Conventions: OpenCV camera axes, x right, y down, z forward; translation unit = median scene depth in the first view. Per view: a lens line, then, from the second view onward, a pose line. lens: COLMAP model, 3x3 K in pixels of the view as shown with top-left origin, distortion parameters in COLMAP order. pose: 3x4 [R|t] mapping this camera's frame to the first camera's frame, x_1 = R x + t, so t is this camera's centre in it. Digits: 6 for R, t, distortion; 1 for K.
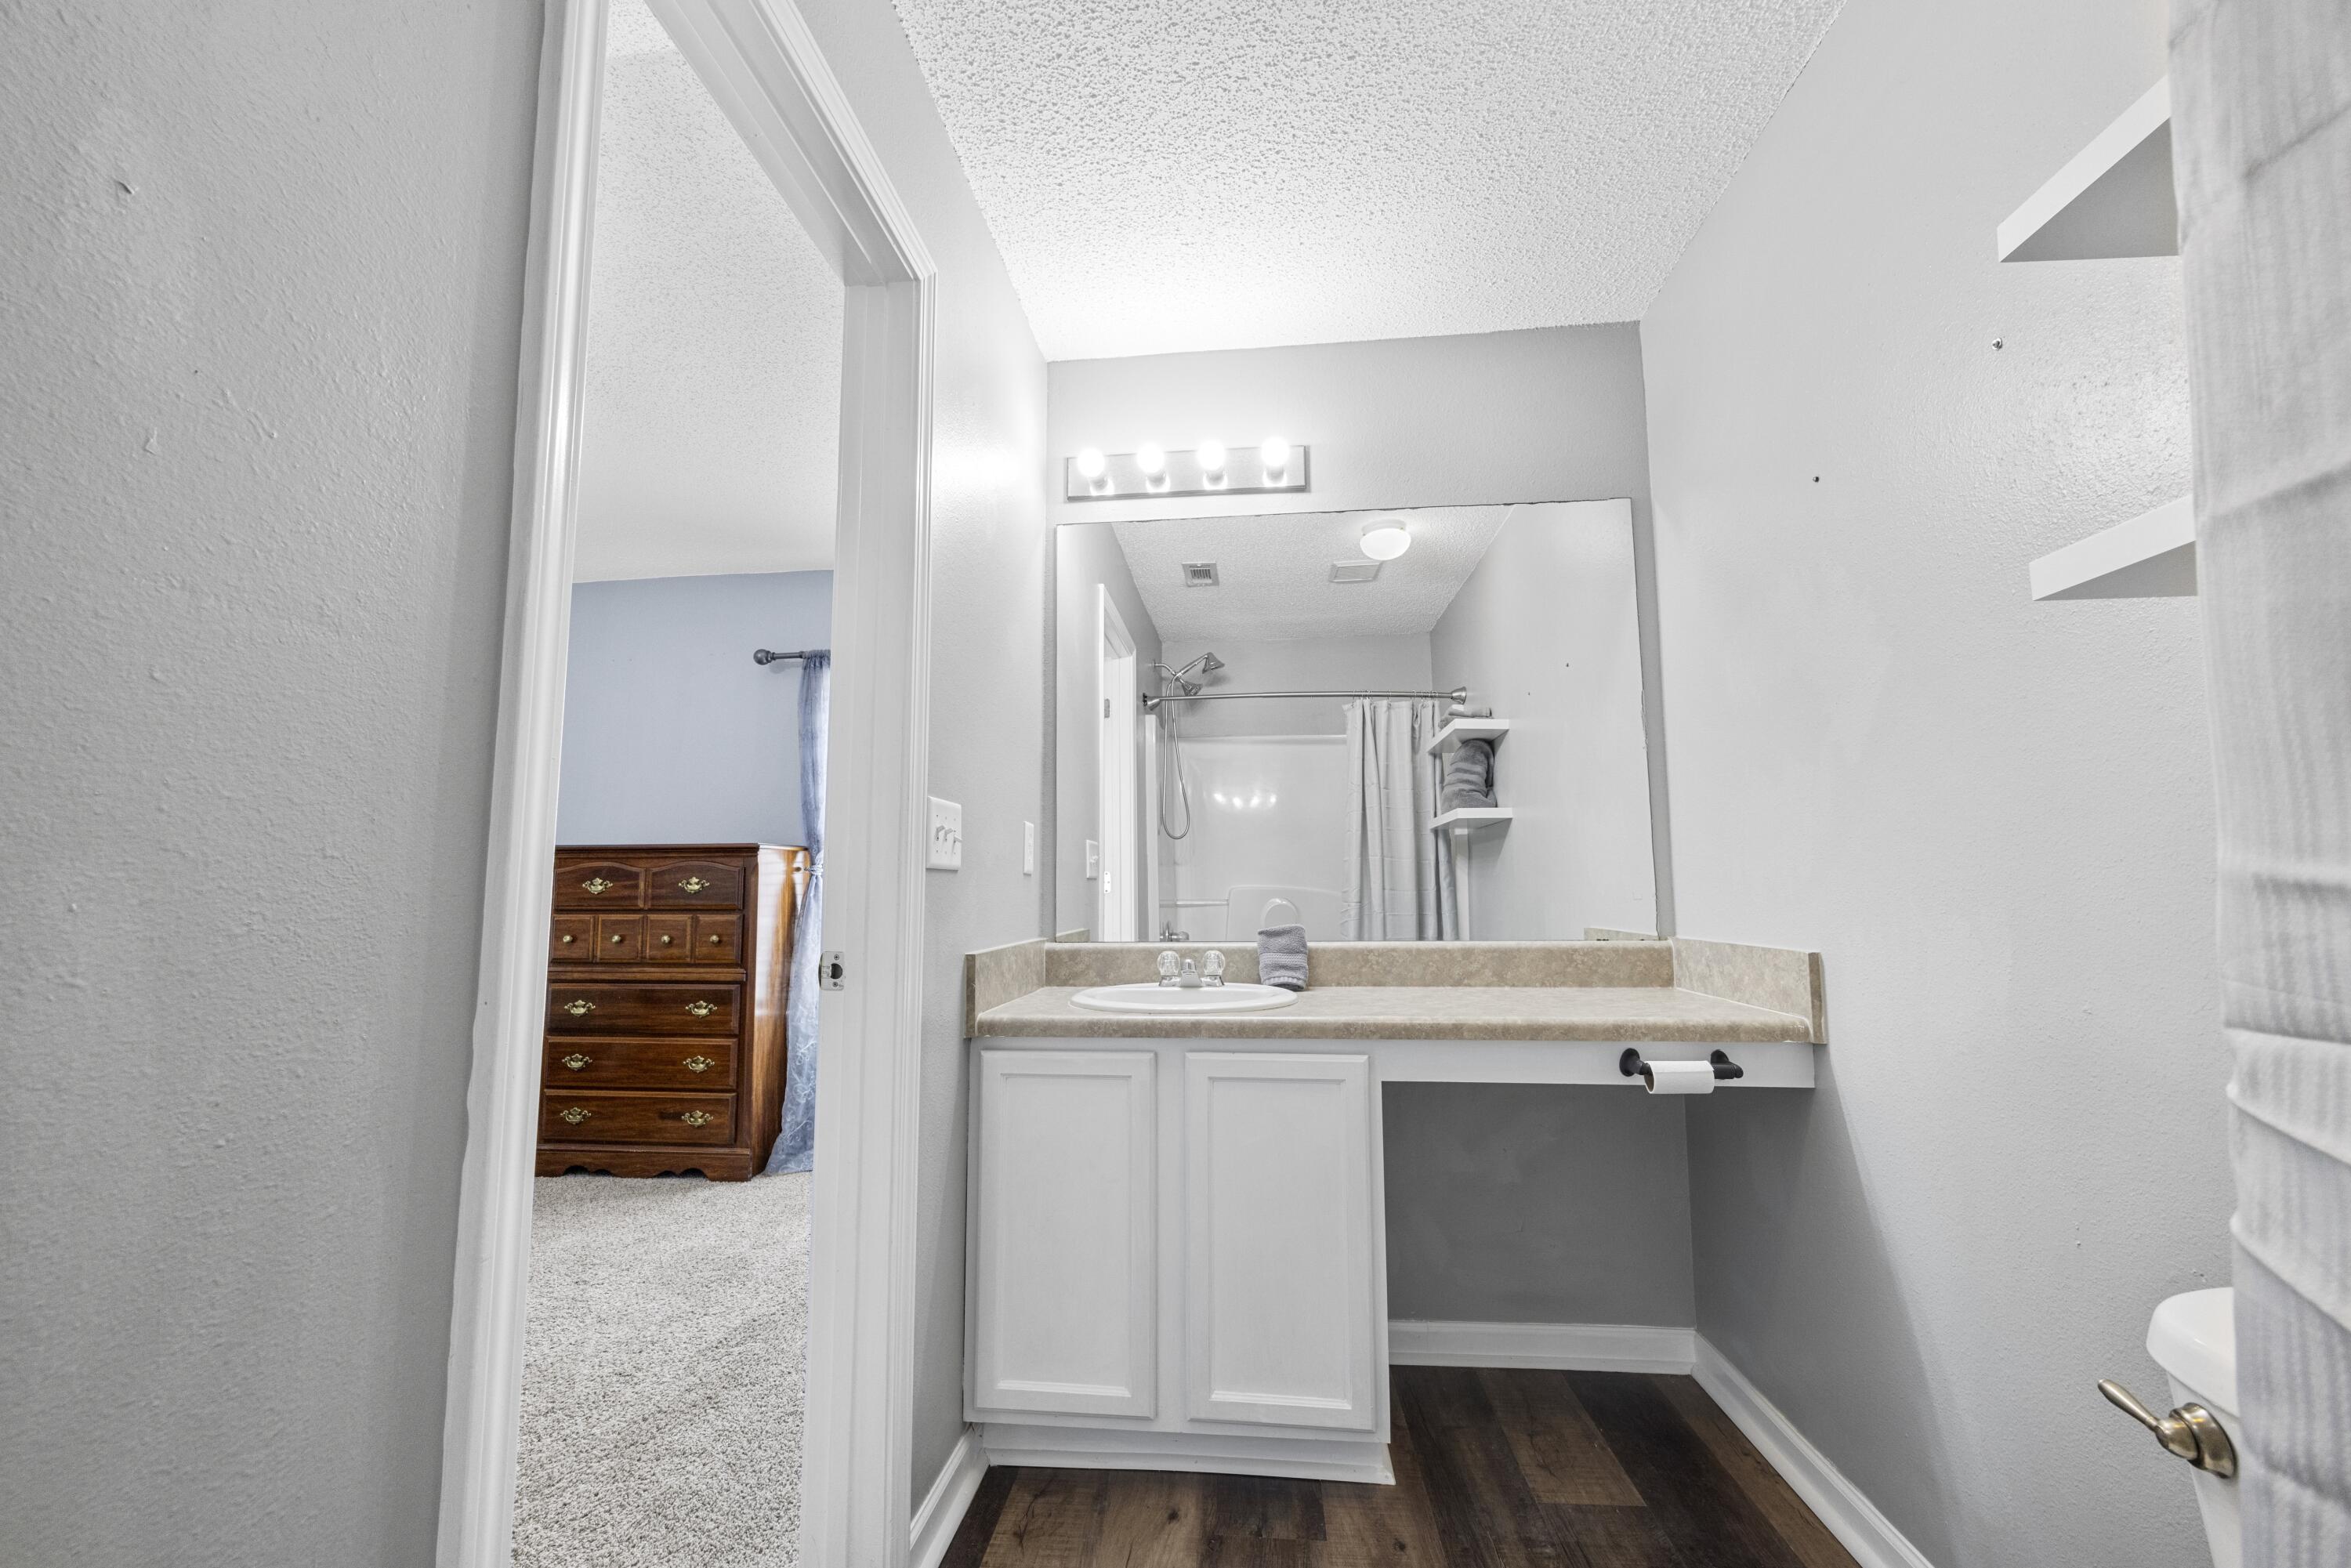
lens RADIAL K [[943.0, 0, 1171.7], [0, 943.0, 801.5], [0, 0, 1]] dist [0.000884, 0.000786]
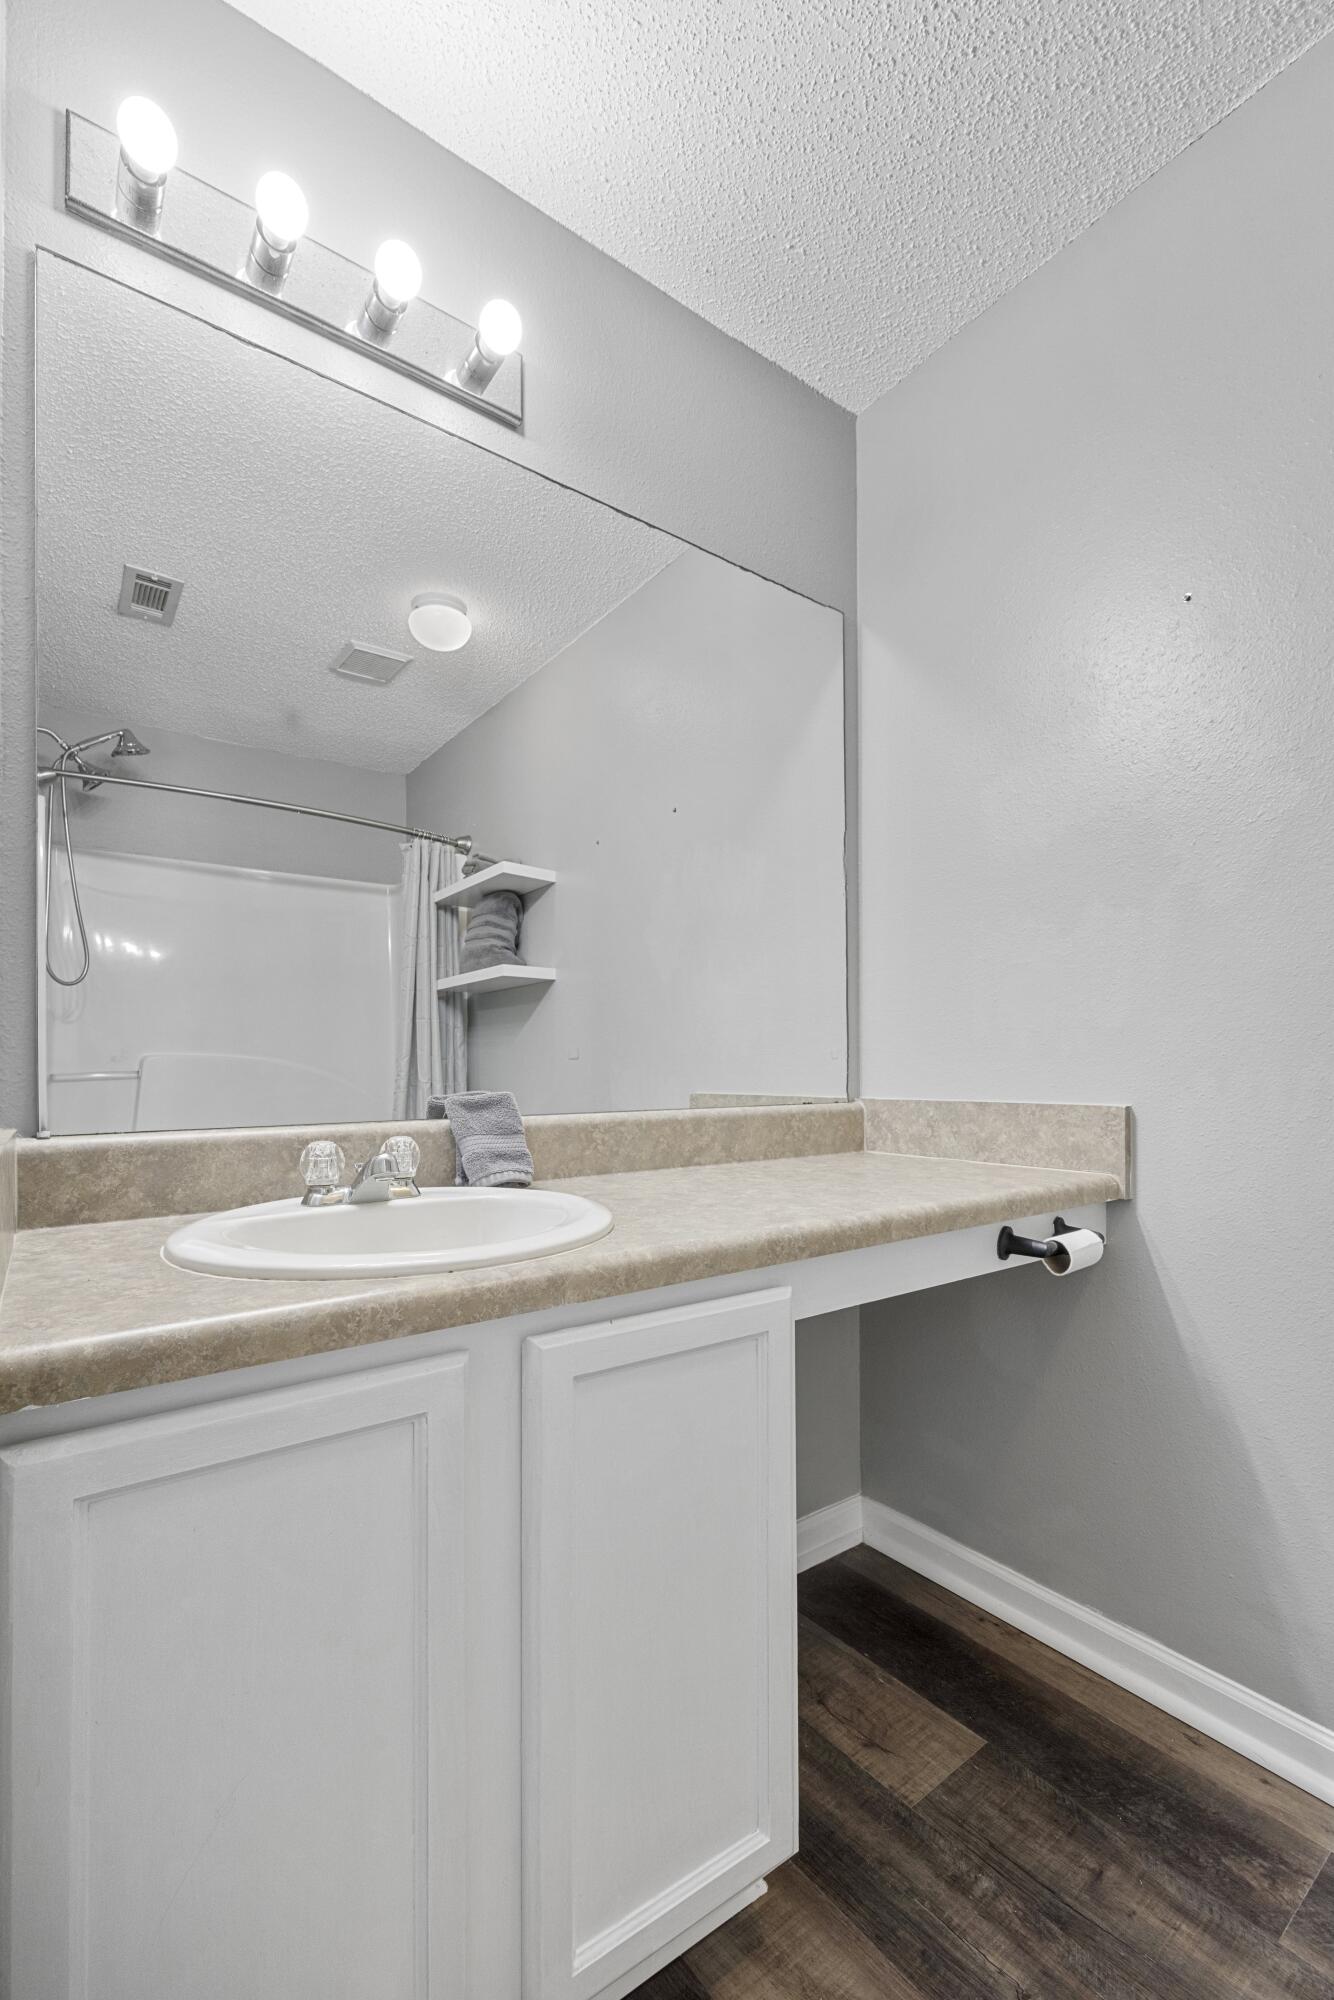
lens RADIAL K [[821.6, 0, 607.9], [0, 821.6, 1067.5], [0, 0, 1]] dist [-0.000741, -0.000124]
pose [[0.749199, 0.006876, 0.662309, -0.198723], [-0.063097, 0.996139, 0.061033, 0.076276], [-0.659332, -0.087515, 0.746741, 0.538516]]
